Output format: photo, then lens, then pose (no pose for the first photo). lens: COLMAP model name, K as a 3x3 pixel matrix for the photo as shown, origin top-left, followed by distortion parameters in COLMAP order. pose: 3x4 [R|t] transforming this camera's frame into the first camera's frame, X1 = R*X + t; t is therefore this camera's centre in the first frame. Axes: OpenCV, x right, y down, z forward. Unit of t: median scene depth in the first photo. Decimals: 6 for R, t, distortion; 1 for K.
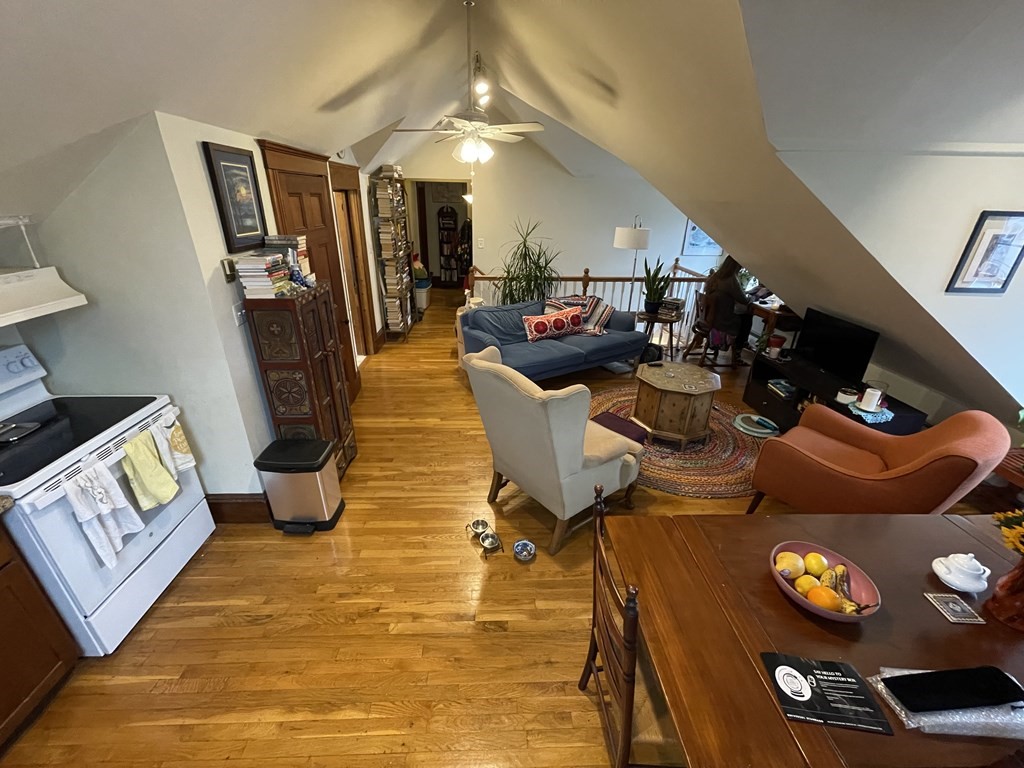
lens RADIAL K [[416.7, 0, 507.0], [0, 416.7, 376.5], [0, 0, 1]] dist [-0.005009, 0.000163]
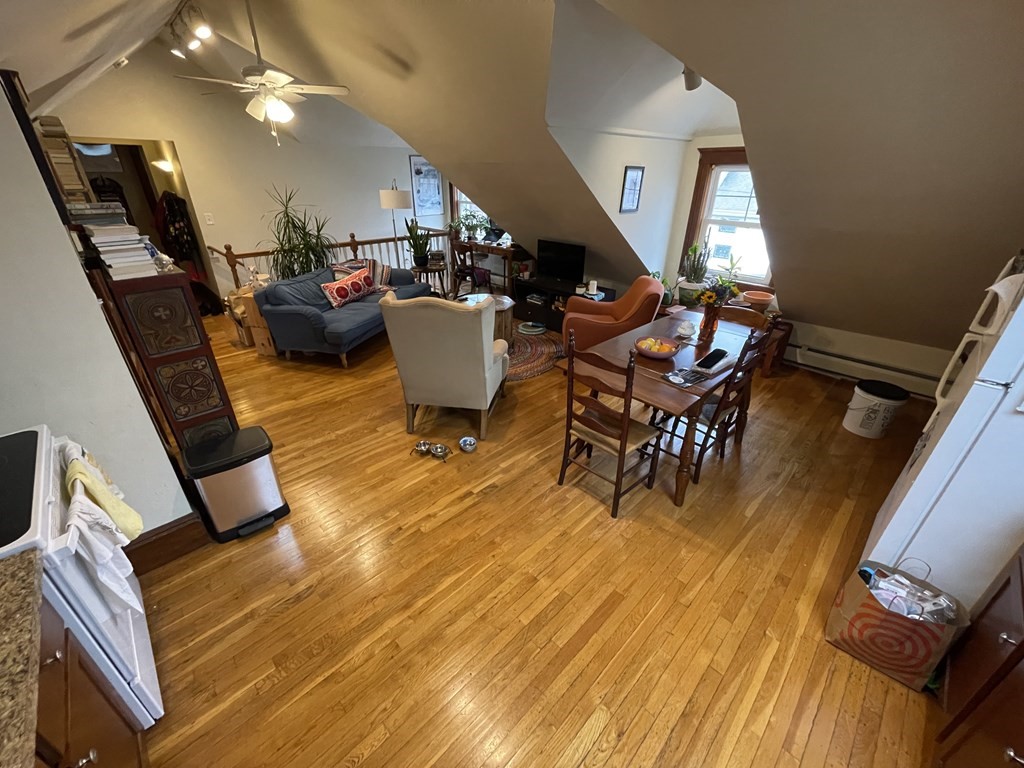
lens RADIAL K [[416.7, 0, 507.0], [0, 416.7, 376.5], [0, 0, 1]] dist [-0.005009, 0.000163]
pose [[0.742983, -0.302191, 0.597207, -0.348806], [0.267891, 0.951950, 0.148411, 0.041819], [-0.613360, 0.049719, 0.788237, -0.048871]]
